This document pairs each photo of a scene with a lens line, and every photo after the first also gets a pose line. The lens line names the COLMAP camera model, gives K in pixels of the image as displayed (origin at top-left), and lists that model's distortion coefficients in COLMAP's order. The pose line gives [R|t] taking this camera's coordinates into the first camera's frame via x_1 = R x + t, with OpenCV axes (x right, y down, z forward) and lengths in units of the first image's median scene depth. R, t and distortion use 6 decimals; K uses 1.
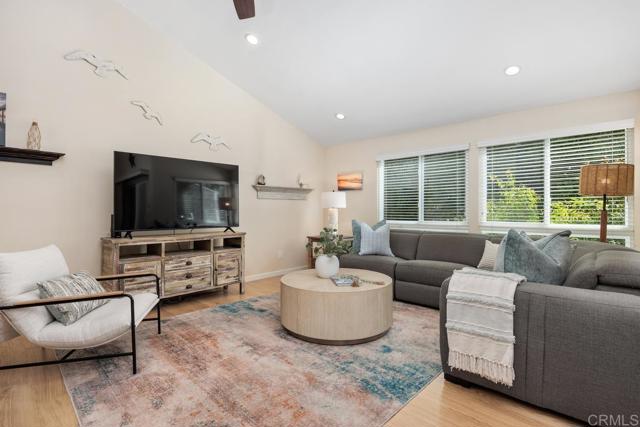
lens RADIAL K [[310.2, 0, 320.0], [0, 310.2, 213.5], [0, 0, 1]] dist [-0.002655, -0.000777]
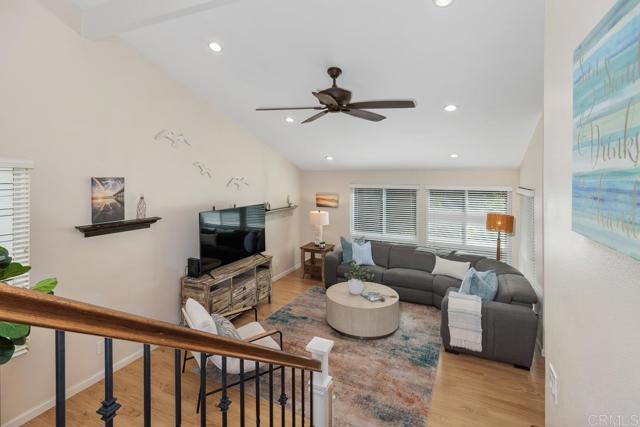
lens RADIAL K [[306.2, 0, 317.2], [0, 306.2, 188.0], [0, 0, 1]] dist [0.018527, -0.000122]
pose [[0.956259, -0.009682, 0.292360, -0.583744], [0.002981, 0.999723, 0.023357, -0.342886], [-0.292505, -0.021464, 0.956023, -0.381261]]
